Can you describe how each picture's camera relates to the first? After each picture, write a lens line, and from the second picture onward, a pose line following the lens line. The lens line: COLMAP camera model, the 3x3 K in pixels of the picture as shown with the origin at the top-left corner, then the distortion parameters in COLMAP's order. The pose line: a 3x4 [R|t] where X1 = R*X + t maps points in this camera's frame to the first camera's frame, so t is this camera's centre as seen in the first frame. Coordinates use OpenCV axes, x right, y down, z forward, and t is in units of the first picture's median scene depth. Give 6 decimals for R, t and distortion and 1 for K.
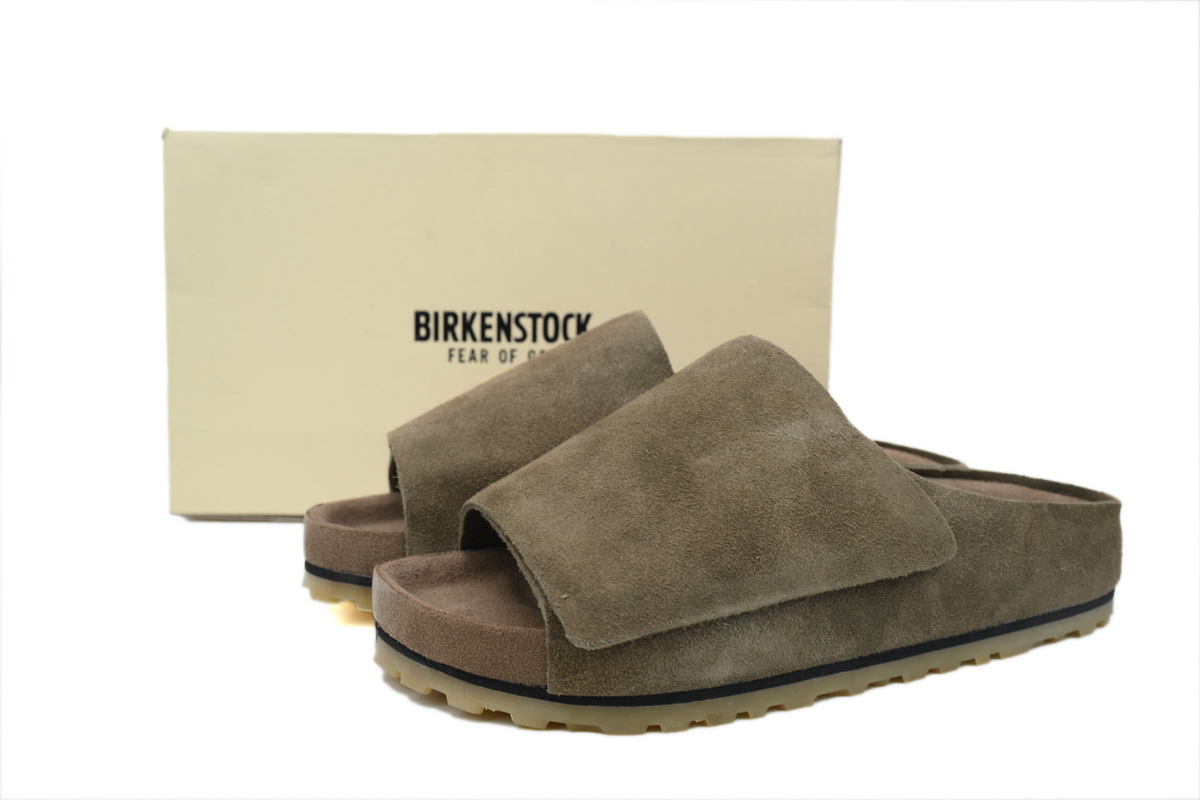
lens RADIAL K [[1155.4, 0, 600.0], [0, 1155.4, 400.0], [0, 0, 1]] dist [0.013785, -0.002132]
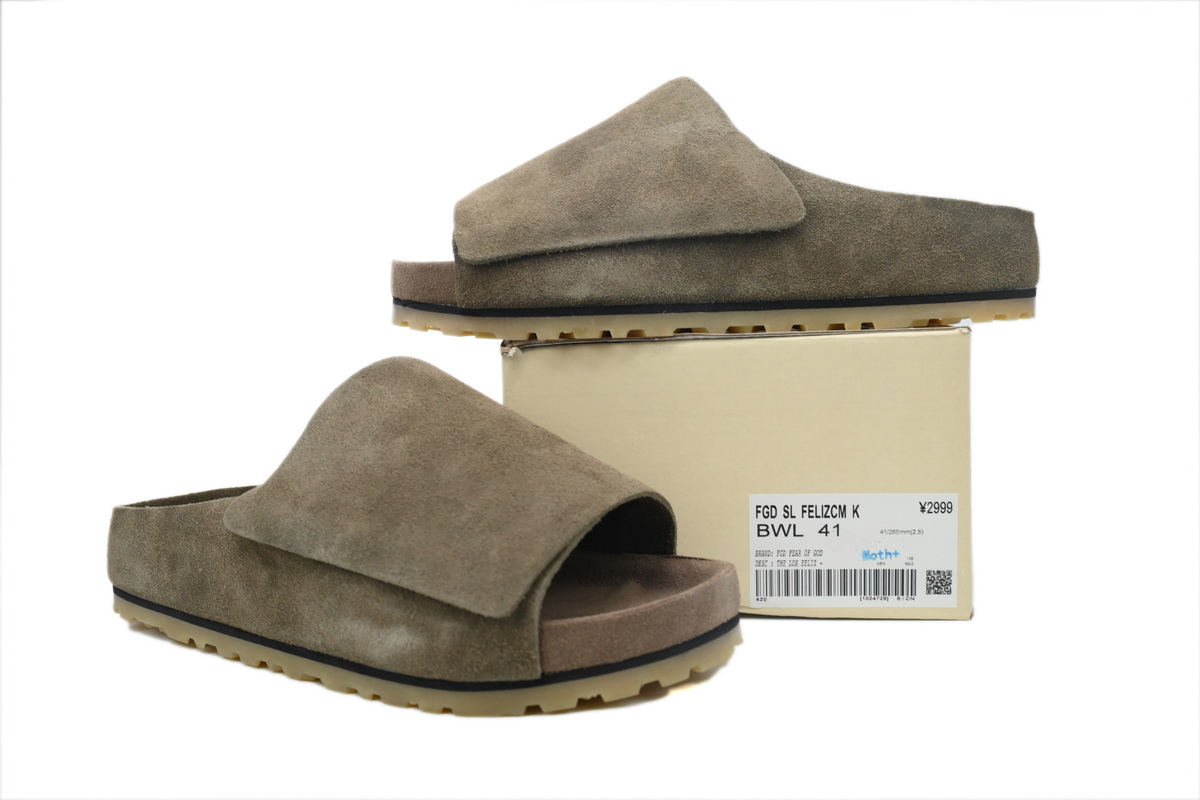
lens RADIAL K [[1155.4, 0, 600.0], [0, 1155.4, 400.0], [0, 0, 1]] dist [0.013785, -0.002132]
pose [[0.931870, 0.007405, -0.362718, 0.556714], [-0.028604, 0.998179, -0.053110, 0.396014], [0.361664, 0.059867, 0.930384, -0.176988]]
